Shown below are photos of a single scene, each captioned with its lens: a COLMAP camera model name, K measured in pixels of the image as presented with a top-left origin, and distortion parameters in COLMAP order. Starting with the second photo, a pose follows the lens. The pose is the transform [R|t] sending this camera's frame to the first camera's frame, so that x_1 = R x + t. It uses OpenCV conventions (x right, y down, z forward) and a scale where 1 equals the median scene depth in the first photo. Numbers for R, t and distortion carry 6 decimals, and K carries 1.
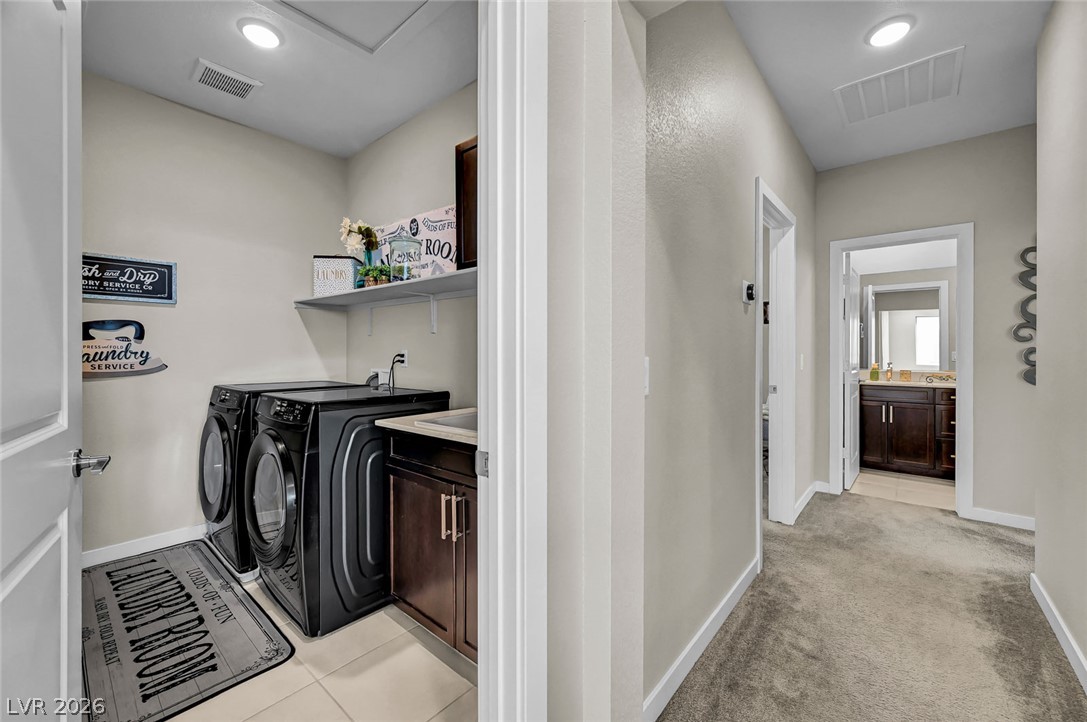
lens RADIAL K [[434.1, 0, 536.6], [0, 434.1, 351.8], [0, 0, 1]] dist [0.001586, 0.000317]
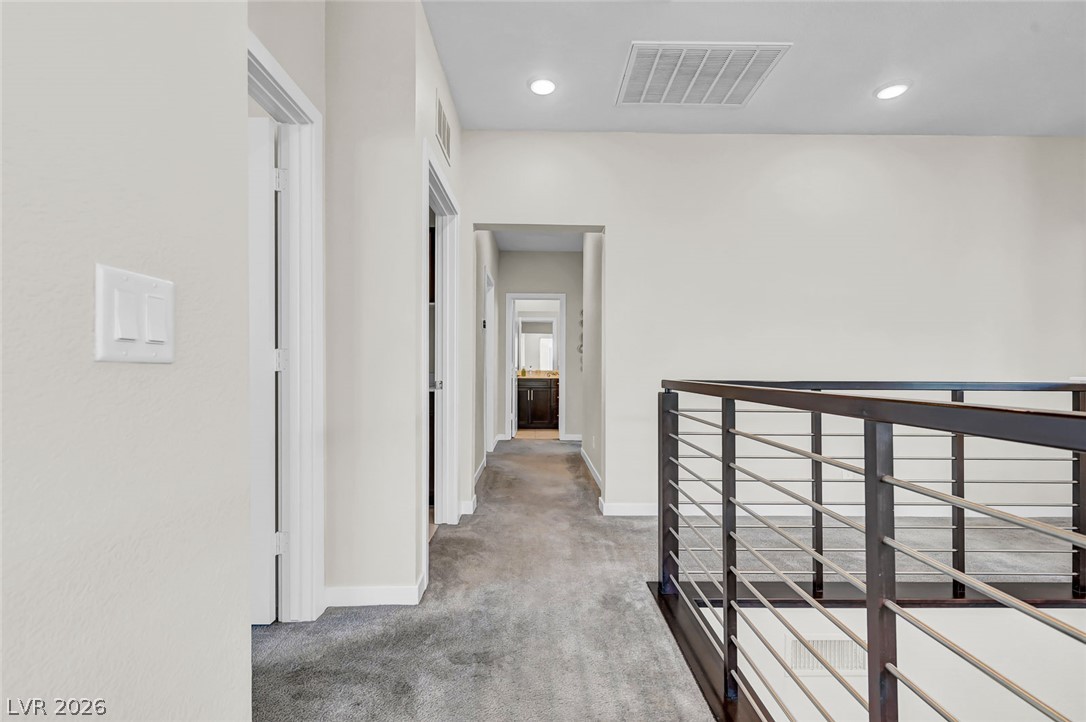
lens RADIAL K [[451.0, 0, 543.1], [0, 451.0, 363.2], [0, 0, 1]] dist [0.001855, -0.000628]
pose [[0.747178, 0.002744, 0.664618, -0.451078], [0.000135, 0.999991, -0.004281, 0.034549], [-0.664624, 0.003288, 0.747171, -0.484191]]
